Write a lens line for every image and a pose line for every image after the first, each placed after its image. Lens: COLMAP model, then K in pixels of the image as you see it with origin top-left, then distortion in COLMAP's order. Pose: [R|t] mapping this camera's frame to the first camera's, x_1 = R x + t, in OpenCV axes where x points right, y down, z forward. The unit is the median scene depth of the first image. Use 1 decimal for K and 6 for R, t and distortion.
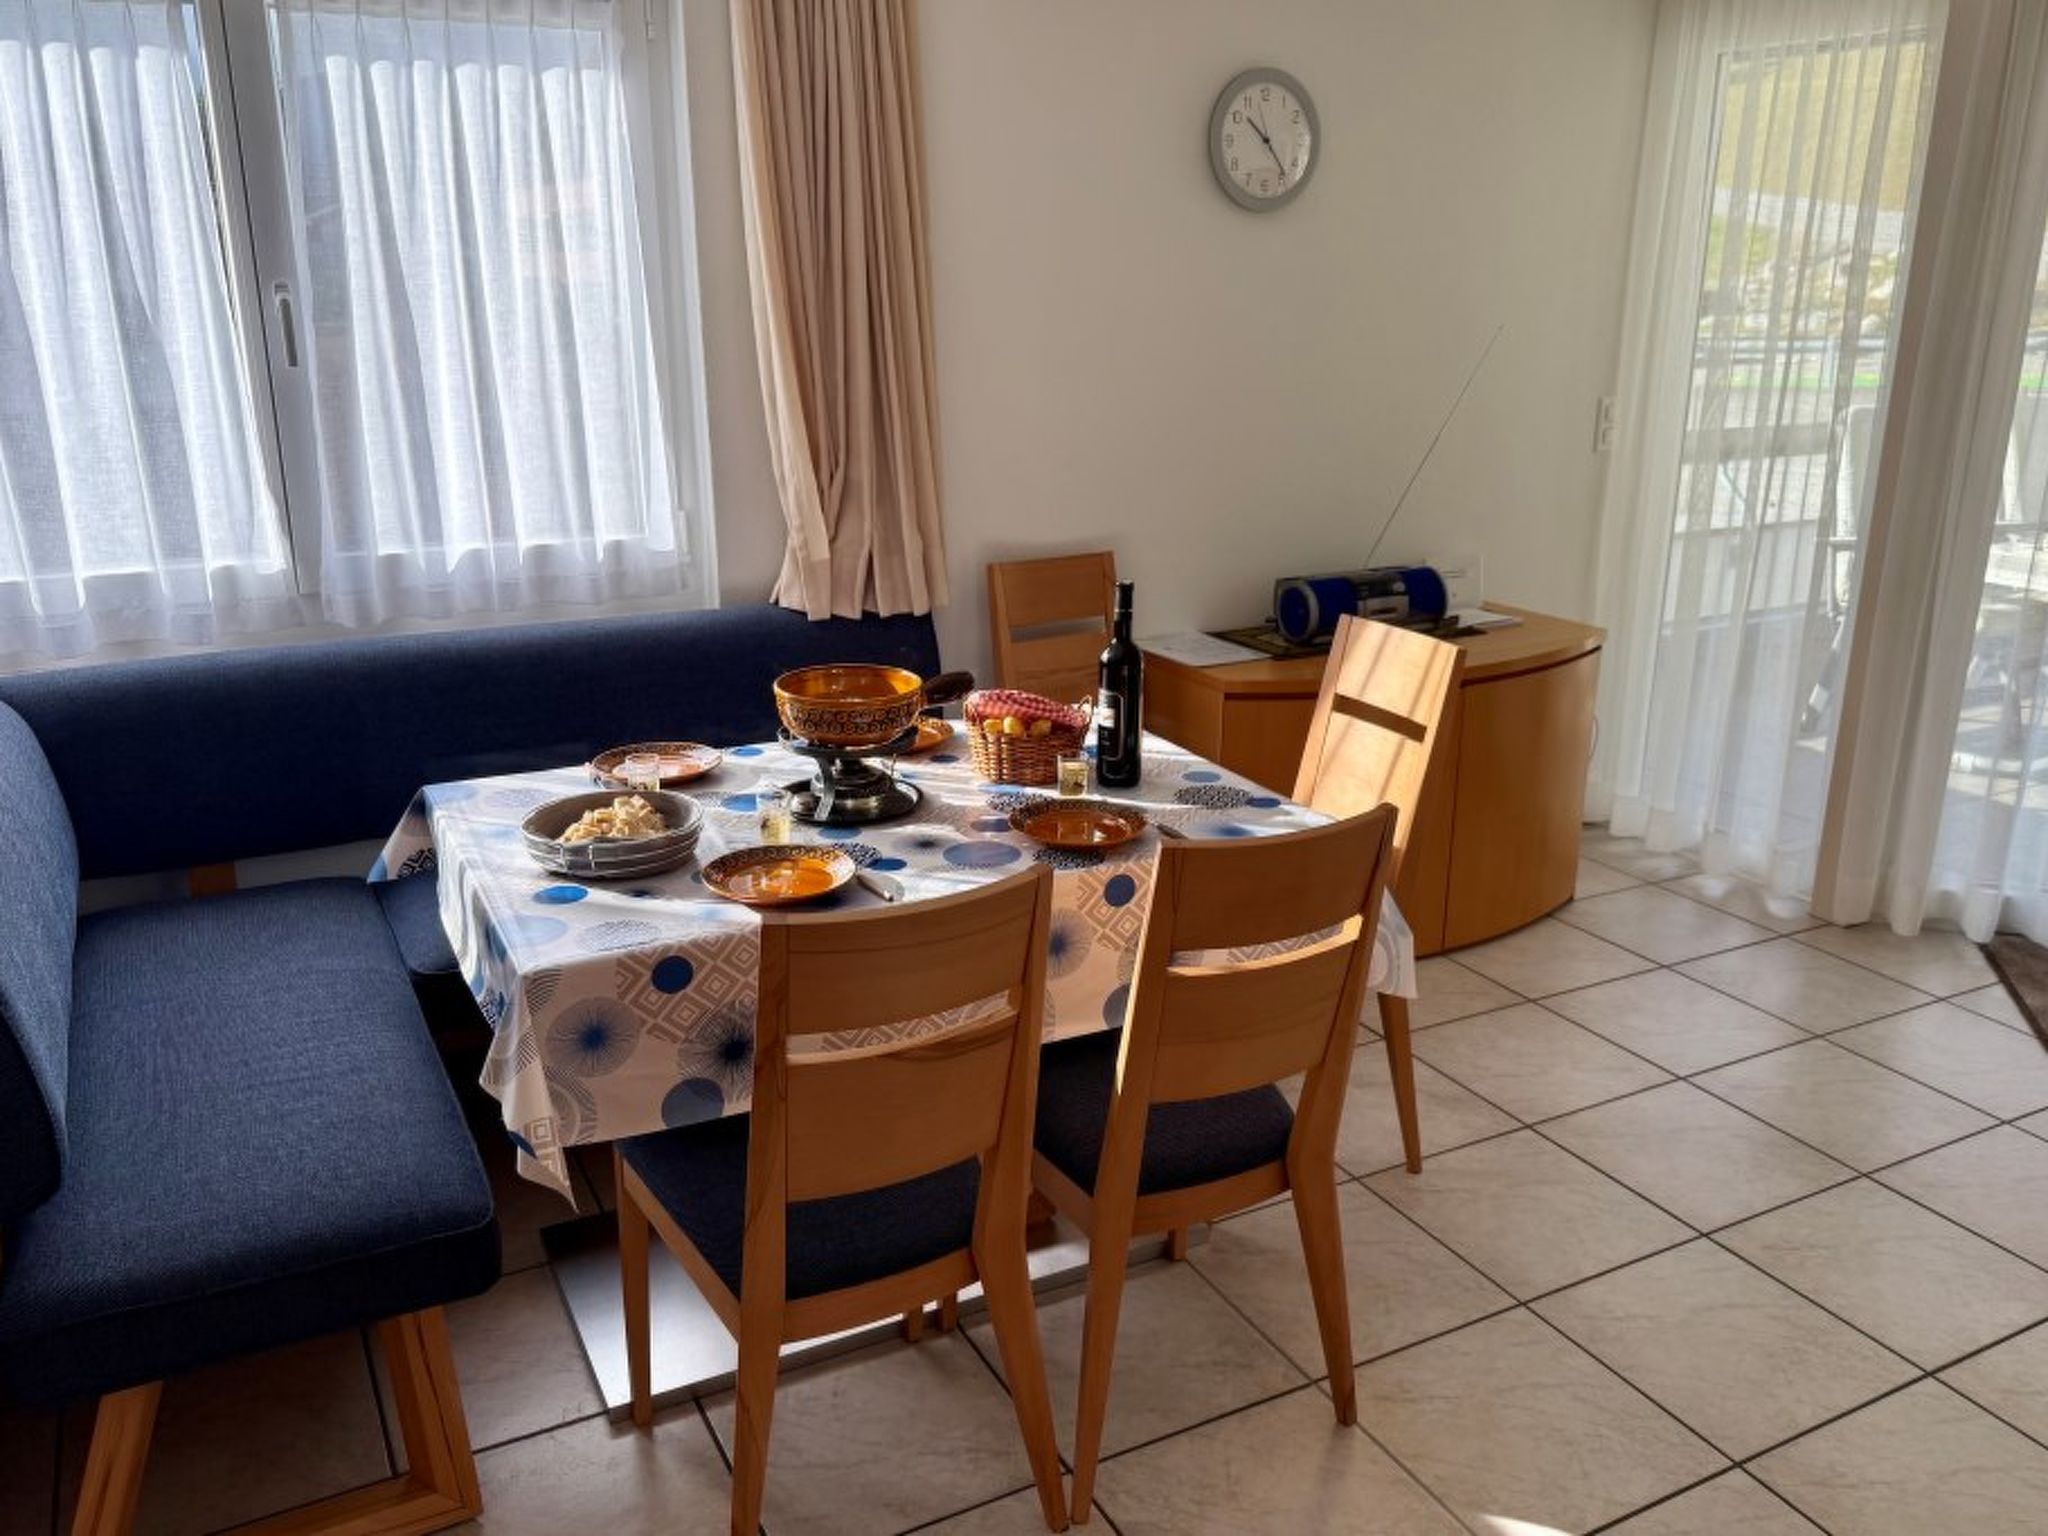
lens RADIAL K [[1609.7, 0, 1004.0], [0, 1609.7, 756.2], [0, 0, 1]] dist [0.081261, -0.113931]
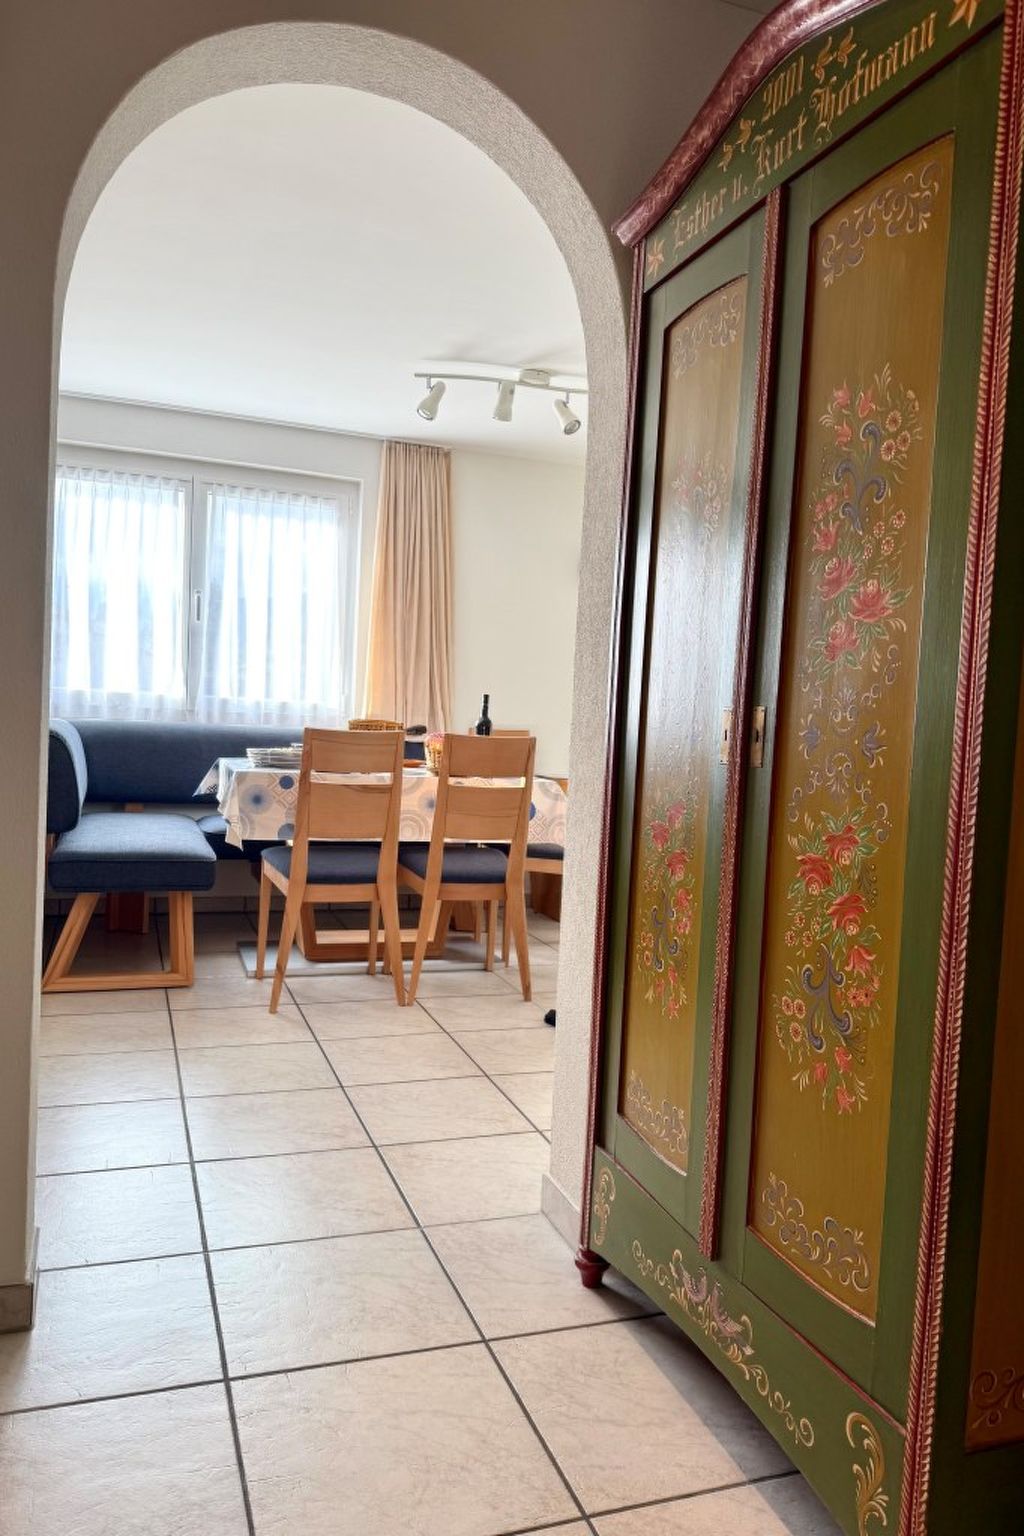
lens RADIAL K [[1086.2, 0, 521.3], [0, 1086.2, 769.8], [0, 0, 1]] dist [0.020476, -0.028583]
pose [[0.991131, 0.058643, -0.119249, 0.283464], [-0.086572, 0.965750, -0.244606, 0.355179], [0.100821, 0.252760, 0.962262, -0.536181]]
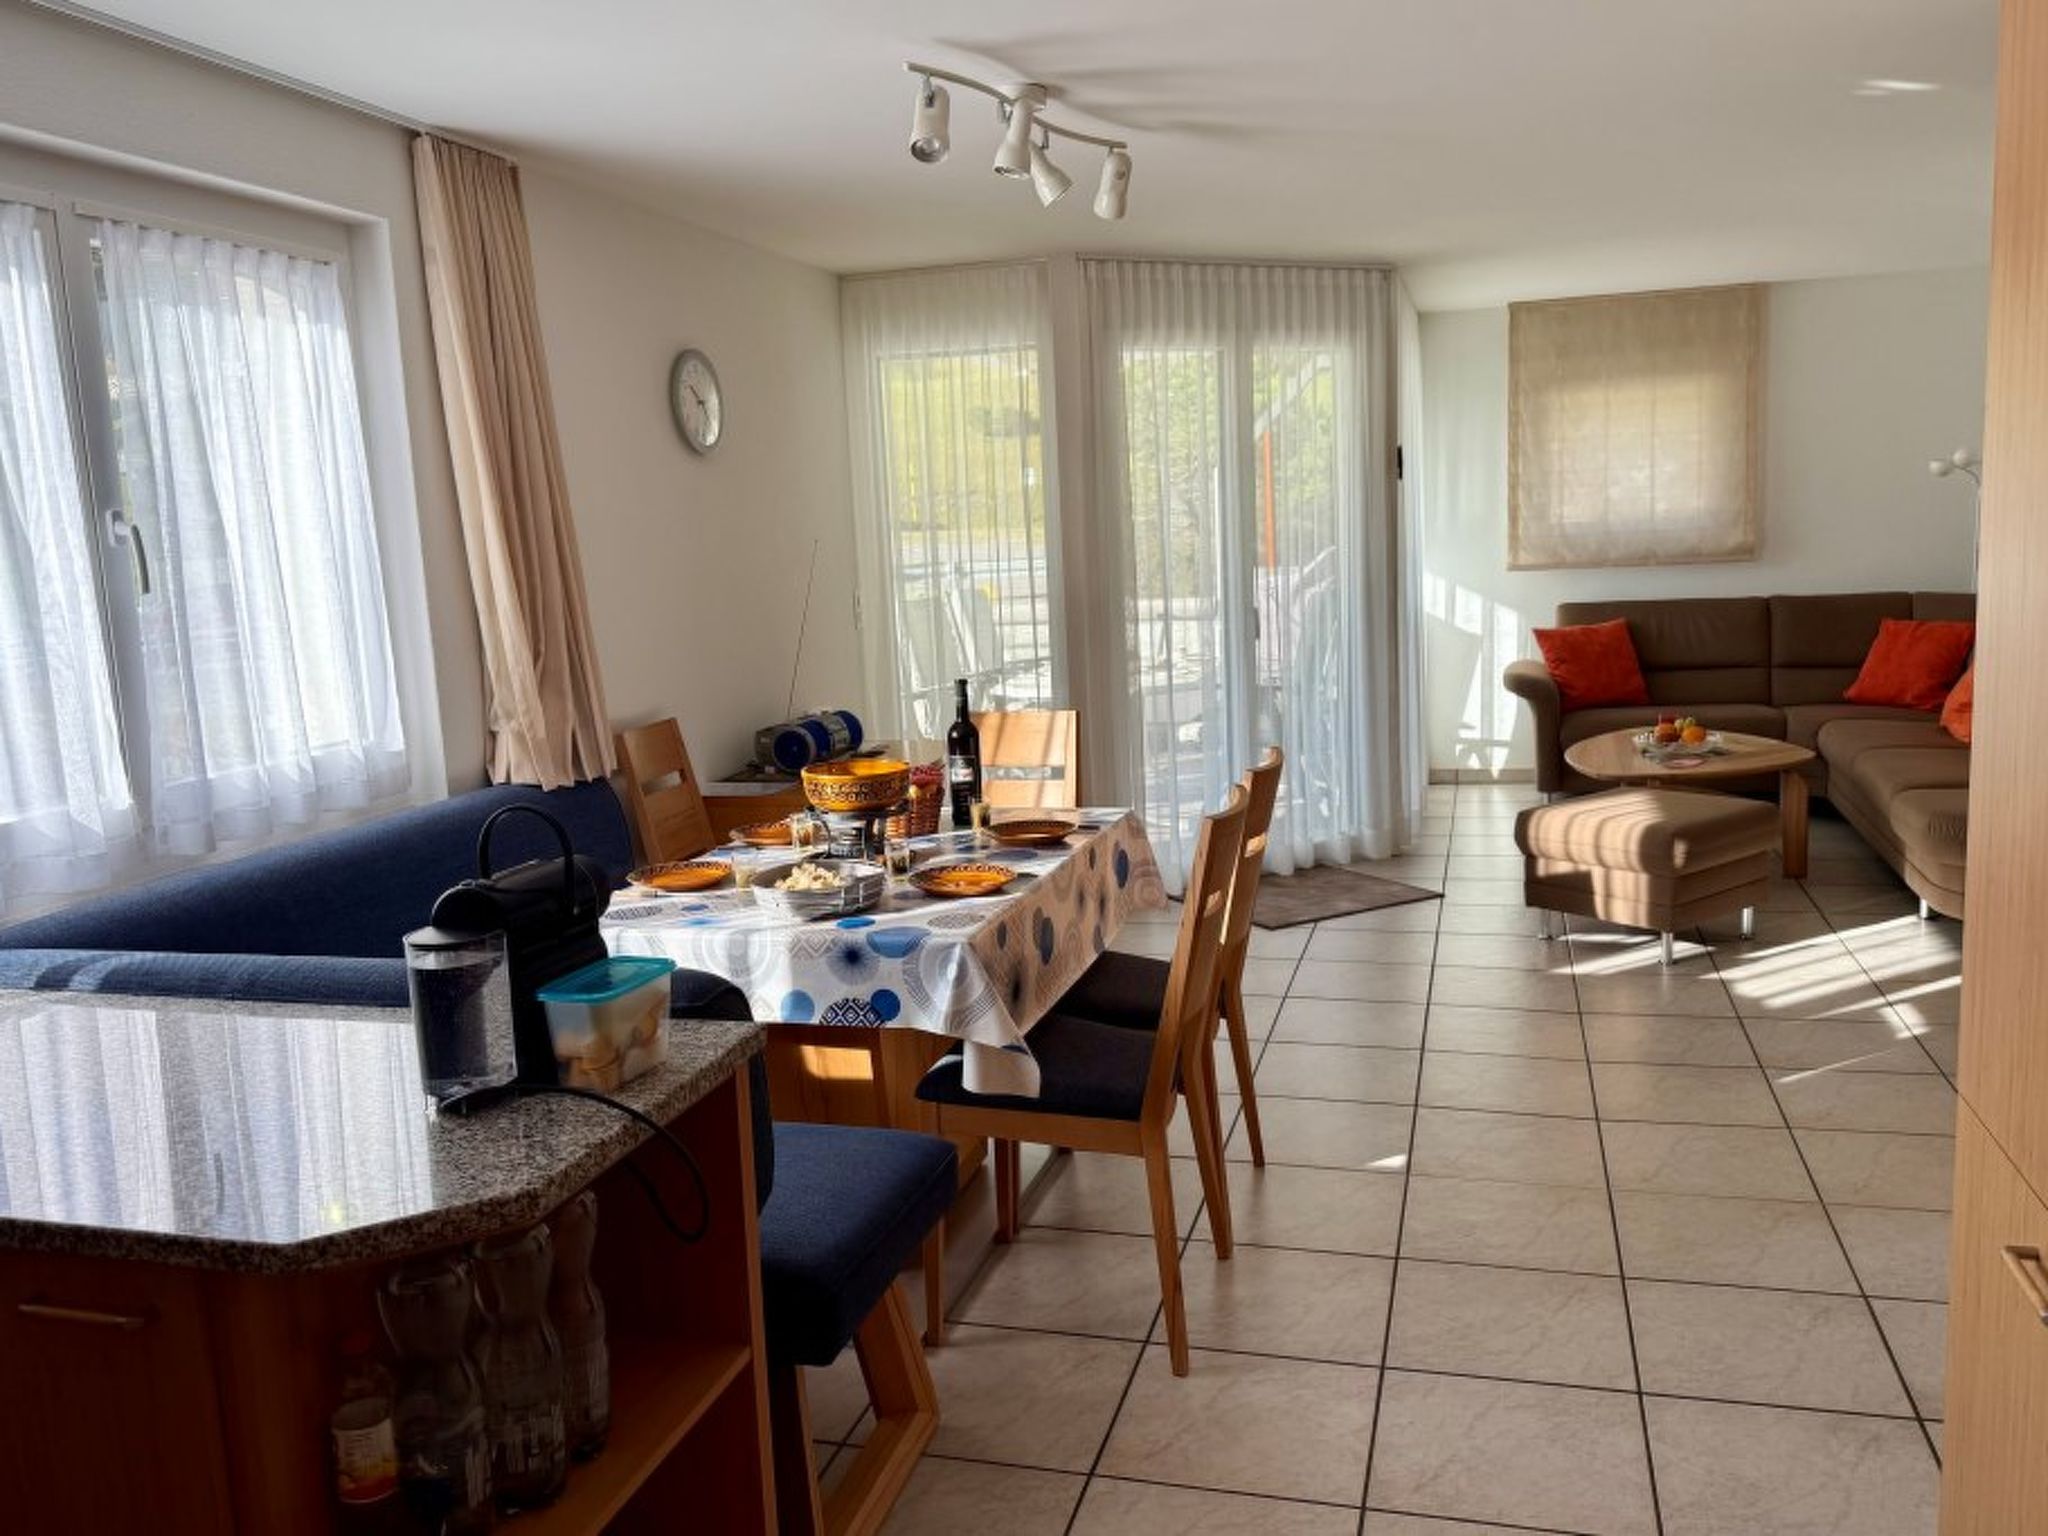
lens RADIAL K [[1609.7, 0, 1013.0], [0, 1609.7, 768.6], [0, 0, 1]] dist [0.081261, -0.113931]
pose [[0.687671, -0.143566, 0.711686, -0.754829], [0.254204, 0.965816, -0.050795, 0.044402], [-0.680065, 0.215844, 0.700659, -0.022138]]
